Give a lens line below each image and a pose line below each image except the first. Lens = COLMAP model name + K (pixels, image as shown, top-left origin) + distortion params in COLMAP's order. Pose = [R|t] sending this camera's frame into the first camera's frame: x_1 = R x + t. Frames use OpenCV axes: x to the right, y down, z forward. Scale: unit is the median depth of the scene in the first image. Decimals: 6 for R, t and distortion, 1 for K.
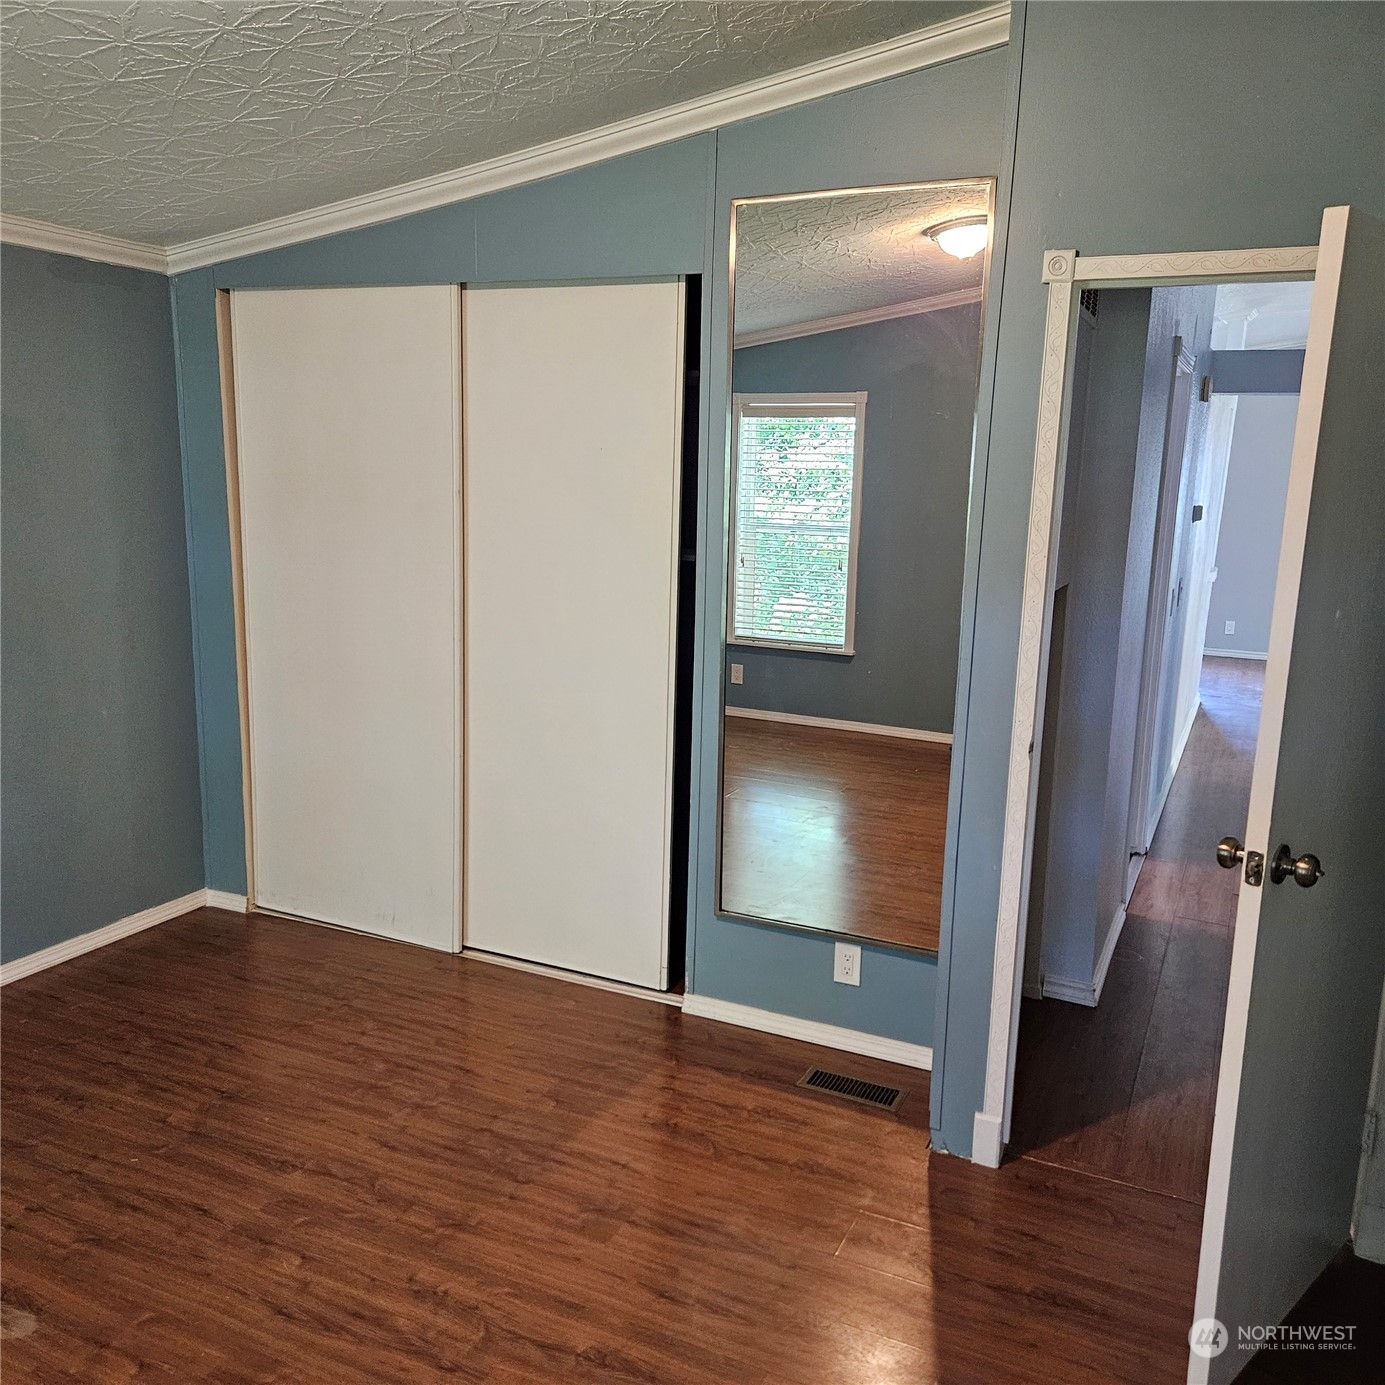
lens RADIAL K [[1222.4, 0, 690.0], [0, 1222.4, 716.9], [0, 0, 1]] dist [0.080904, -0.076442]
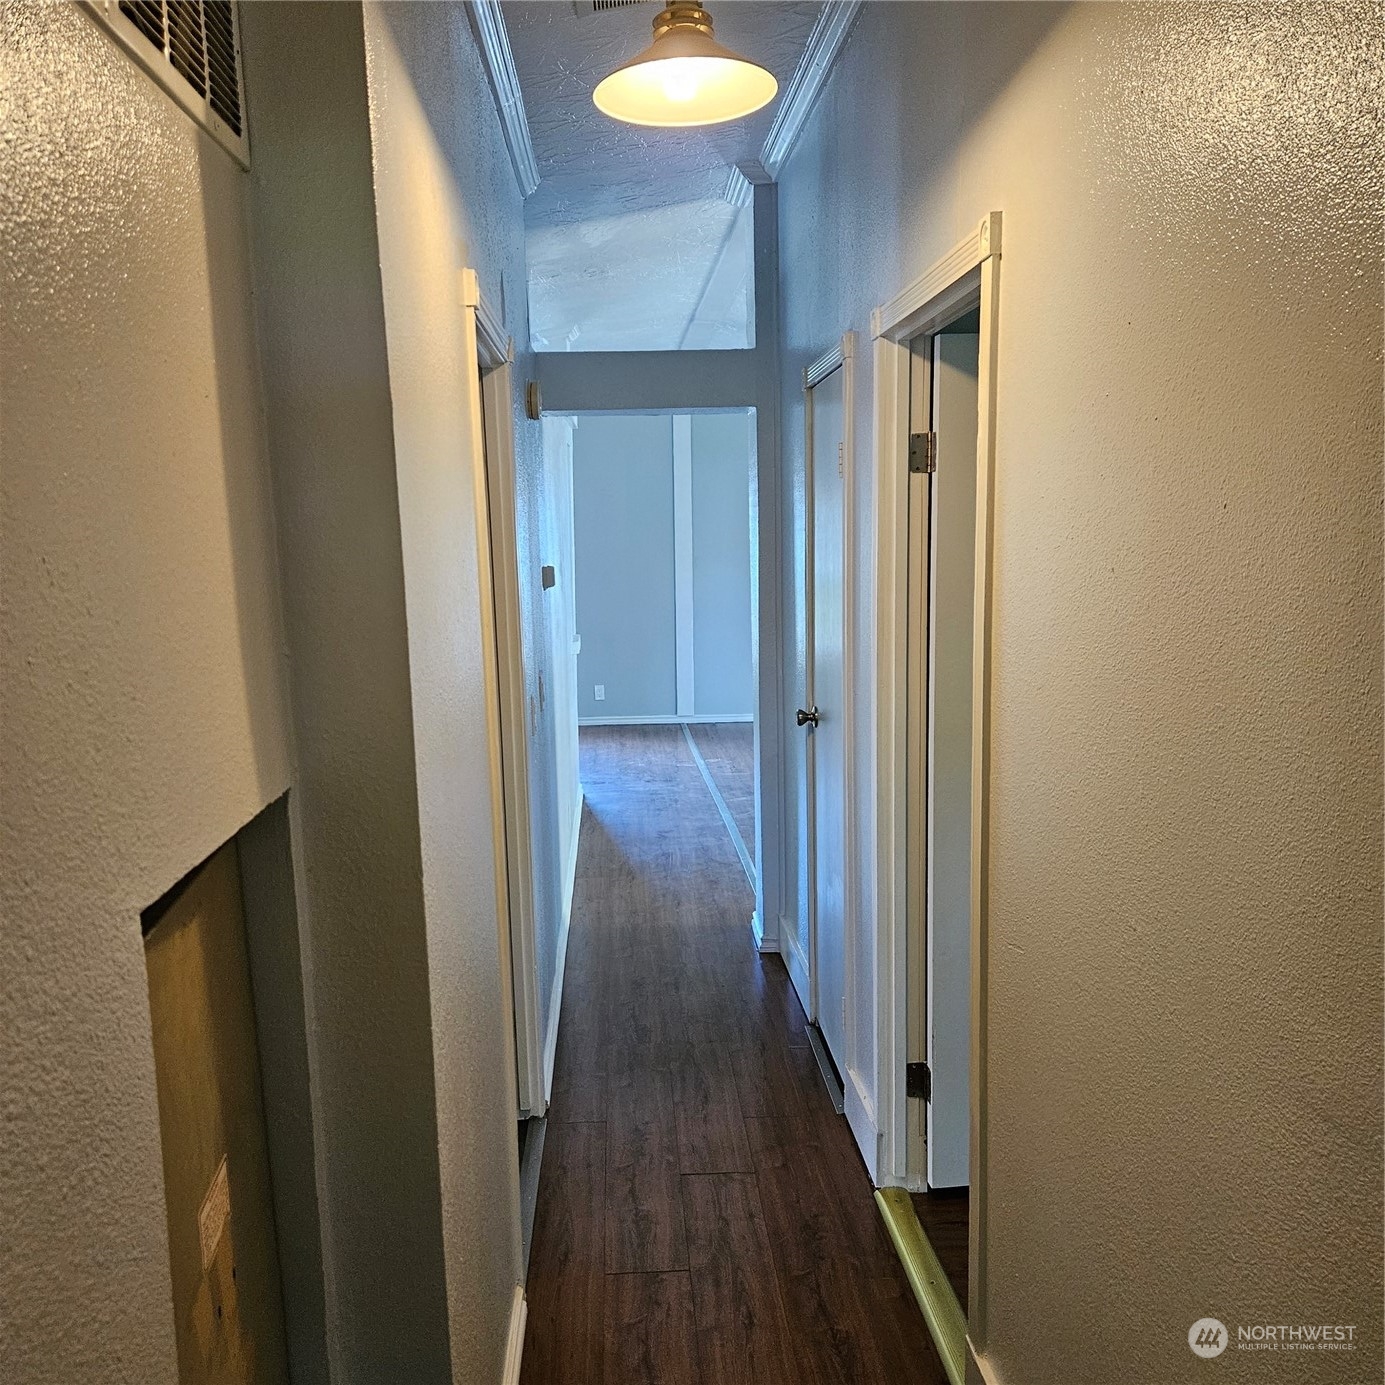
lens RADIAL K [[1222.4, 0, 690.0], [0, 1222.4, 716.9], [0, 0, 1]] dist [0.080904, -0.076442]
pose [[0.877553, -0.114320, 0.465652, 0.127087], [0.138731, 0.990160, -0.018359, -0.053696], [-0.458971, 0.080711, 0.884777, 0.304679]]
